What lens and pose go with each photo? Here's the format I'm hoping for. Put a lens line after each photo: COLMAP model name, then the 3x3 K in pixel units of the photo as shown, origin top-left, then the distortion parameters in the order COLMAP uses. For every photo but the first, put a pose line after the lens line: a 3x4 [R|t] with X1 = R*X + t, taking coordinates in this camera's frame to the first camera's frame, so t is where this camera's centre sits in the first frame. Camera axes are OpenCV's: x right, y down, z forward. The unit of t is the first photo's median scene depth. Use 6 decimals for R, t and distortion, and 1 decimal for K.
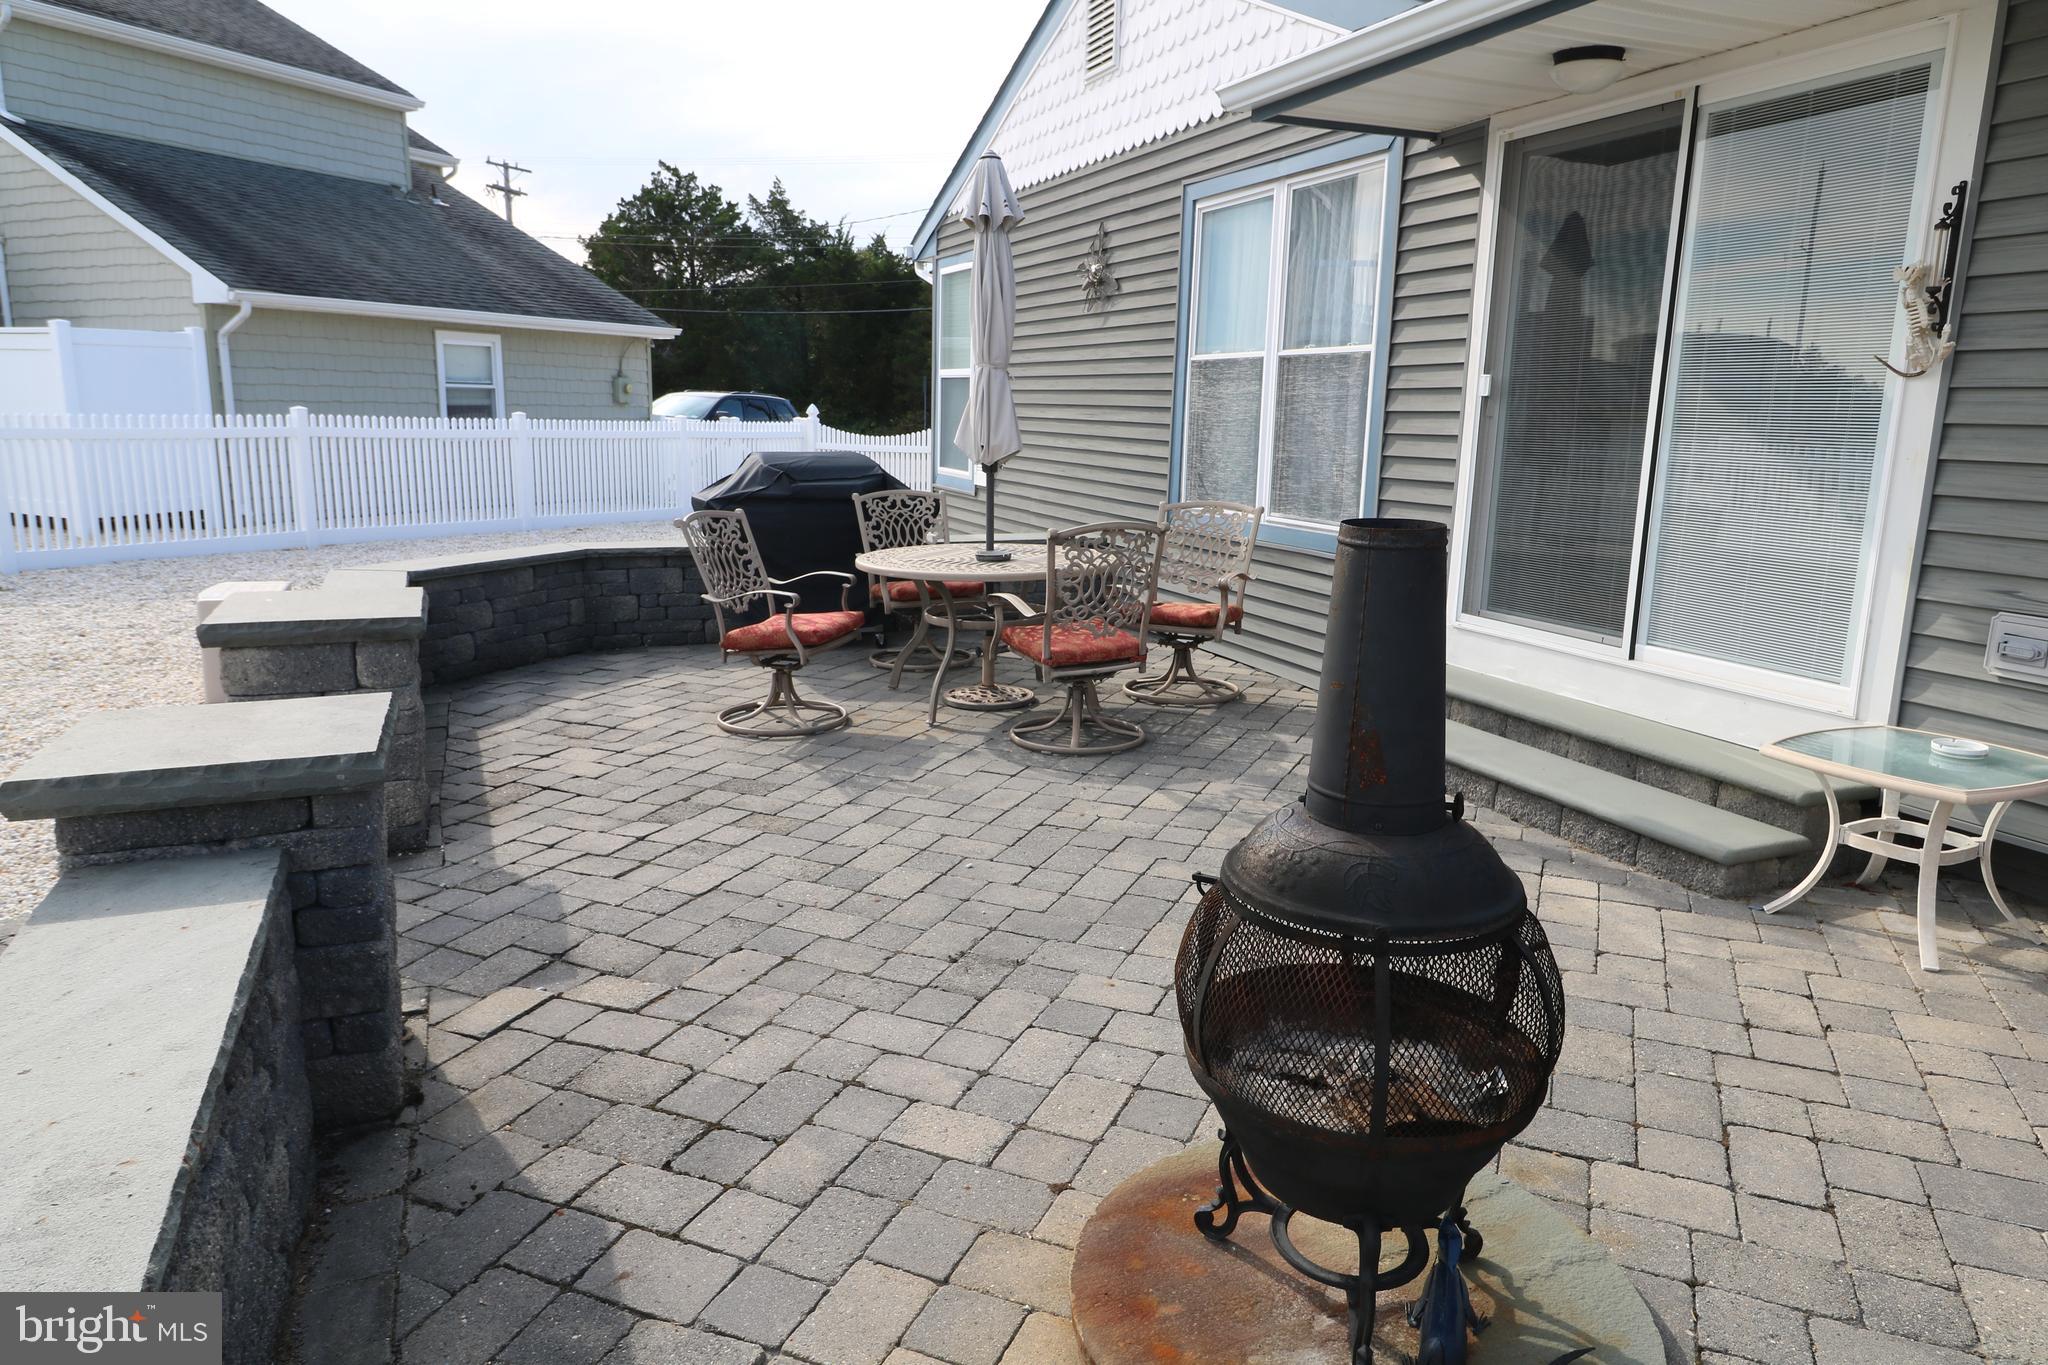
lens RADIAL K [[1294.8, 0, 1024.0], [0, 1294.8, 682.5], [0, 0, 1]] dist [-0.003174, -0.001683]
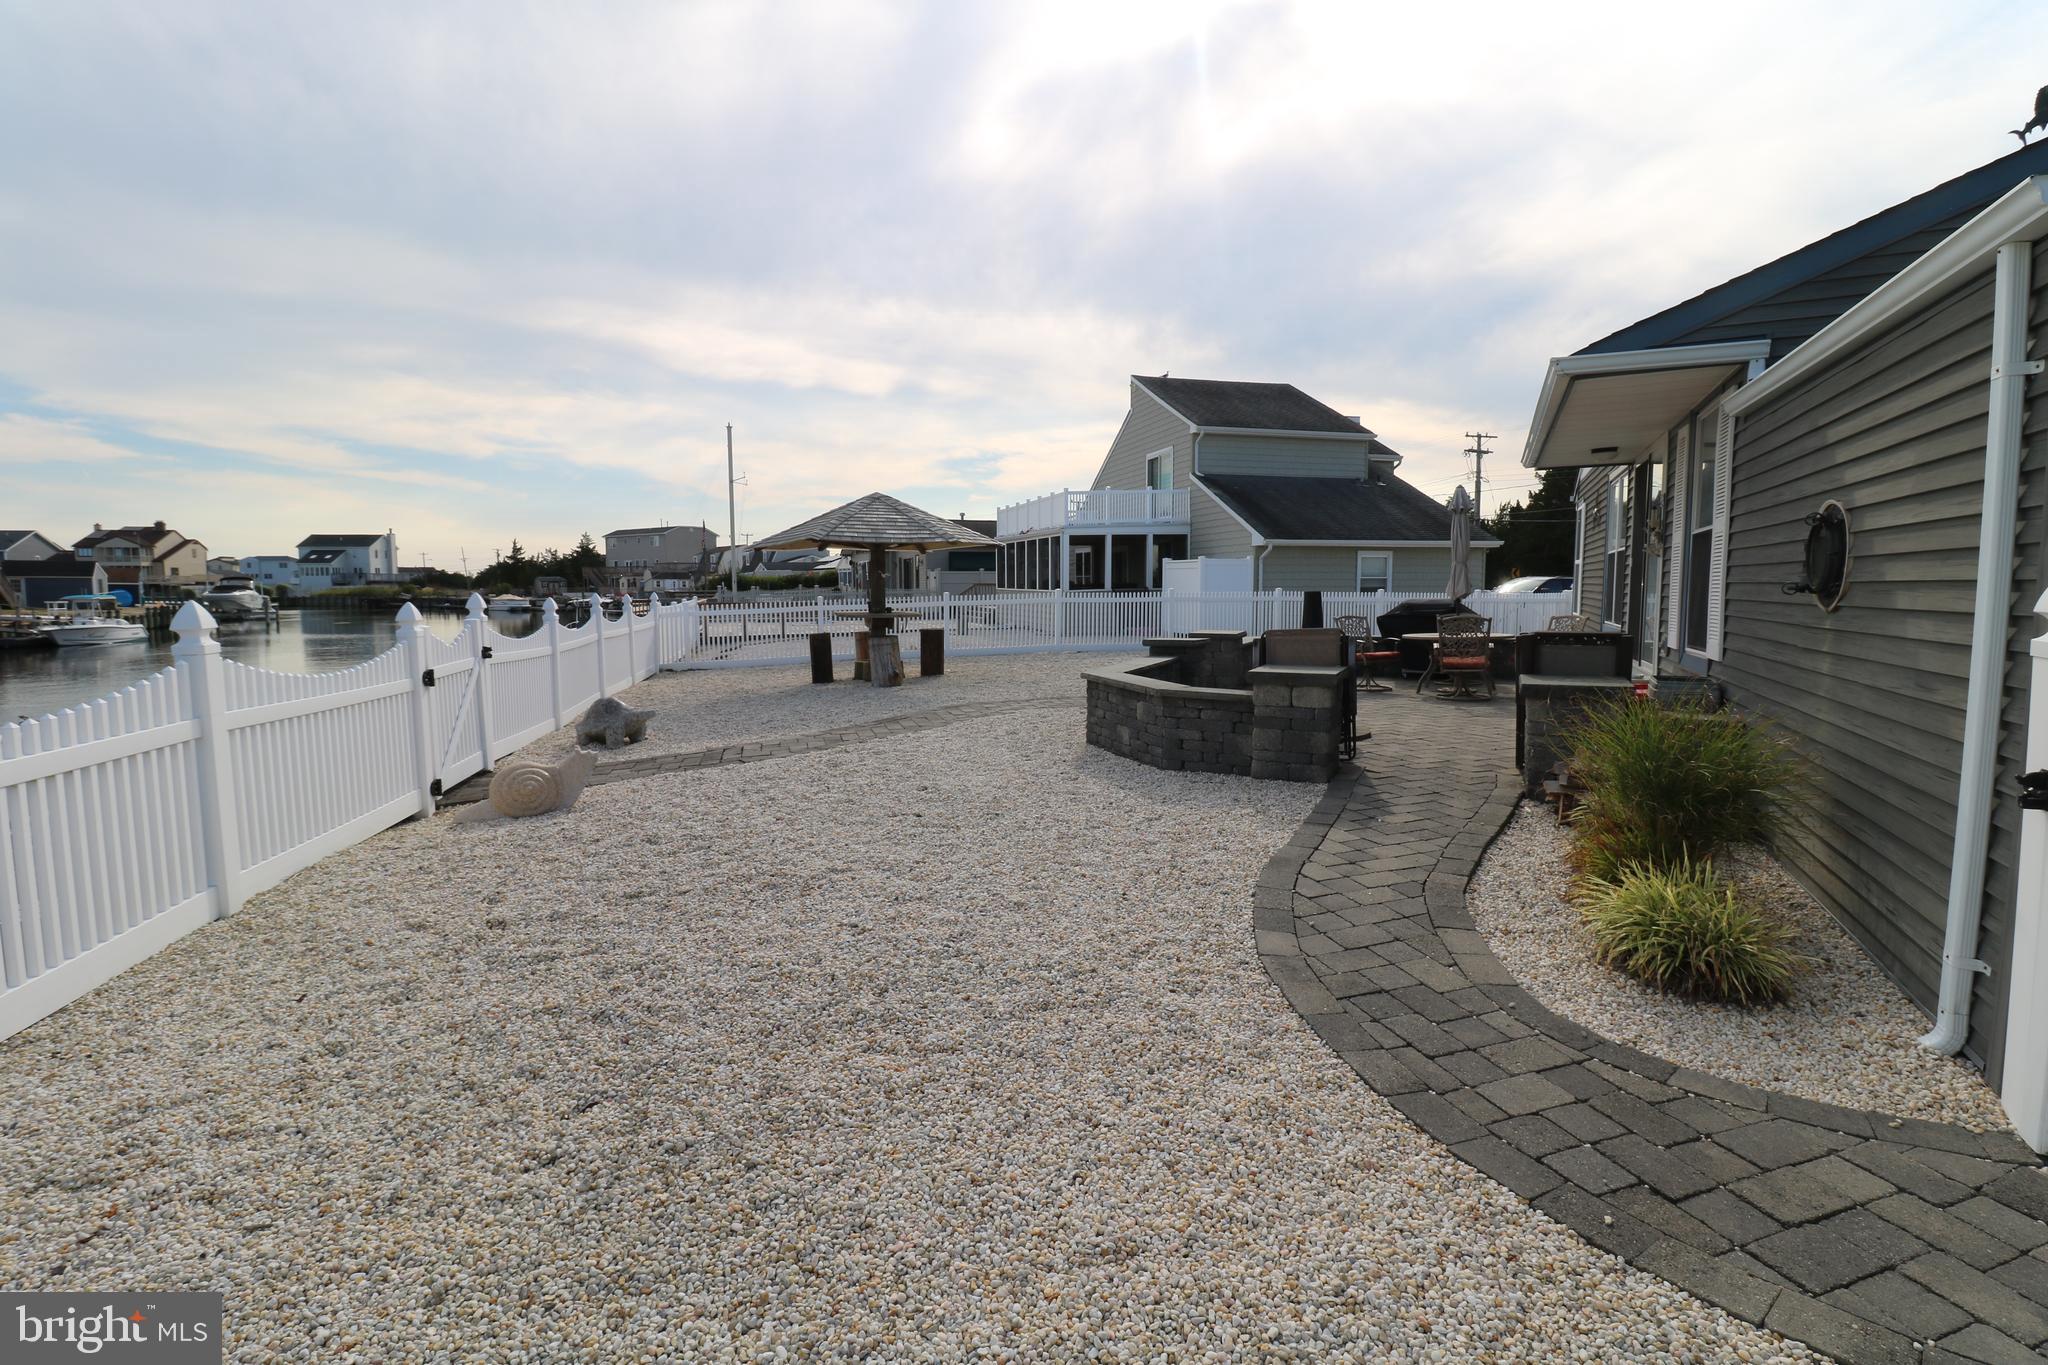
lens RADIAL K [[947.5, 0, 1024.0], [0, 947.5, 682.5], [0, 0, 1]] dist [-0.000720, -0.012624]
pose [[0.663894, 0.050793, -0.746100, 0.370098], [-0.137505, 0.988971, -0.055028, 0.099668], [0.735076, 0.139125, 0.663556, -0.398501]]
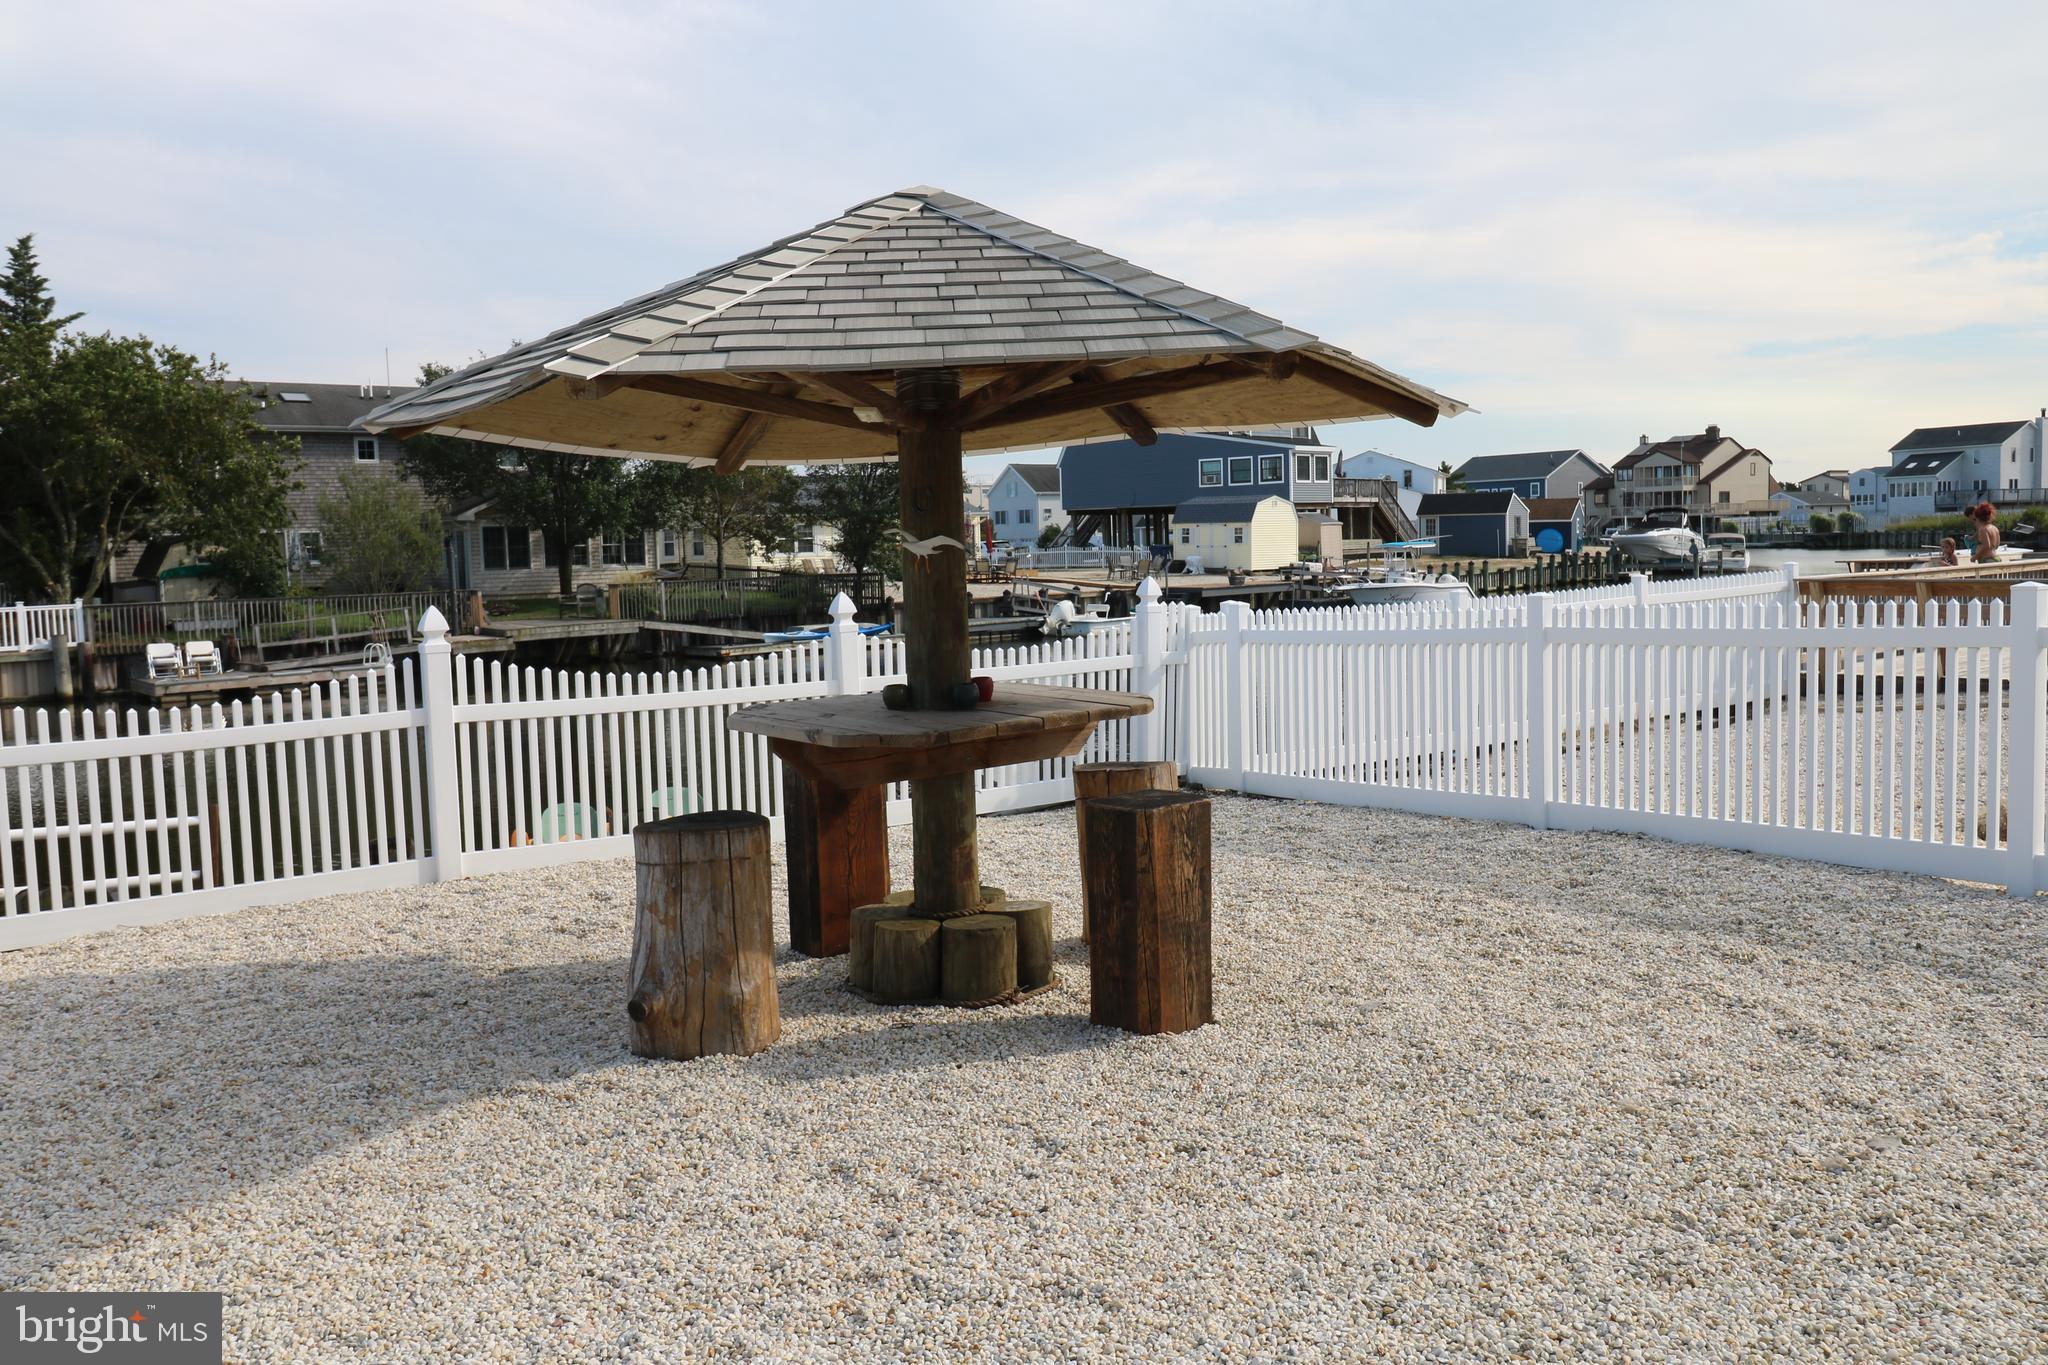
lens RADIAL K [[1605.4, 0, 1016.5], [0, 1605.4, 663.1], [0, 0, 1]] dist [0.019355, -0.016672]
pose [[-0.458832, 0.056766, -0.886708, -0.173071], [-0.166526, 0.974779, 0.148575, -0.087313], [0.872778, 0.215831, -0.437807, 0.369186]]
